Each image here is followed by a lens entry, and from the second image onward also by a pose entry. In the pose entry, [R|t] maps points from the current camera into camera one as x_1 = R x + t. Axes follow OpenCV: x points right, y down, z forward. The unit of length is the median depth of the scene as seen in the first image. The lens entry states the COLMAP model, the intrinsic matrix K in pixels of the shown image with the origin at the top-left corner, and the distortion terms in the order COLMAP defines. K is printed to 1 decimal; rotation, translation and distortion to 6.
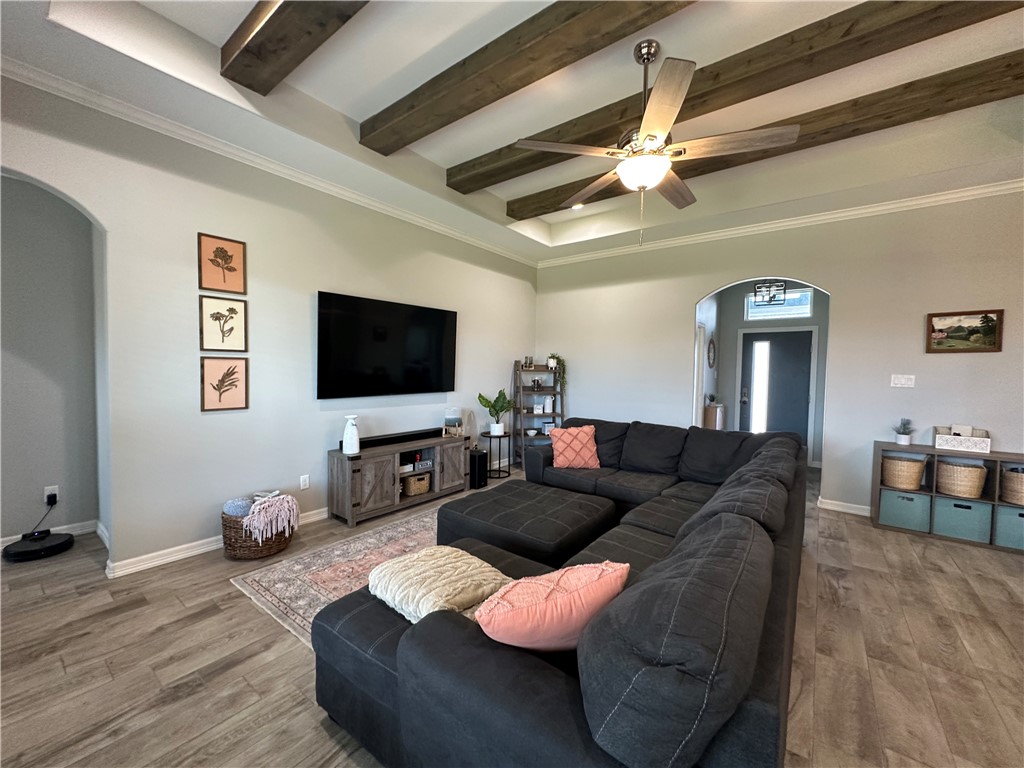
lens RADIAL K [[409.6, 0, 512.0], [0, 409.6, 384.0], [0, 0, 1]] dist [-0.001742, -0.000188]
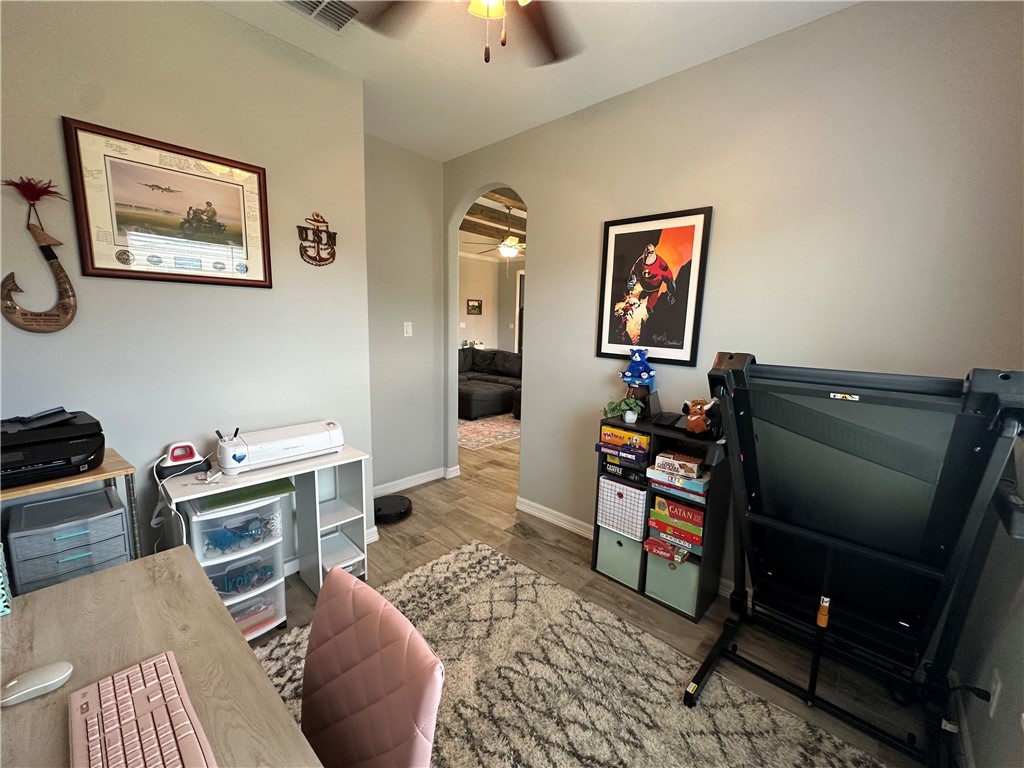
lens RADIAL K [[409.6, 0, 512.0], [0, 409.6, 384.0], [0, 0, 1]] dist [-0.001742, -0.000188]
pose [[0.088277, -0.162495, 0.982753, -2.379033], [0.014821, 0.986709, 0.161818, -0.081197], [-0.995986, 0.000281, 0.089512, 0.689306]]
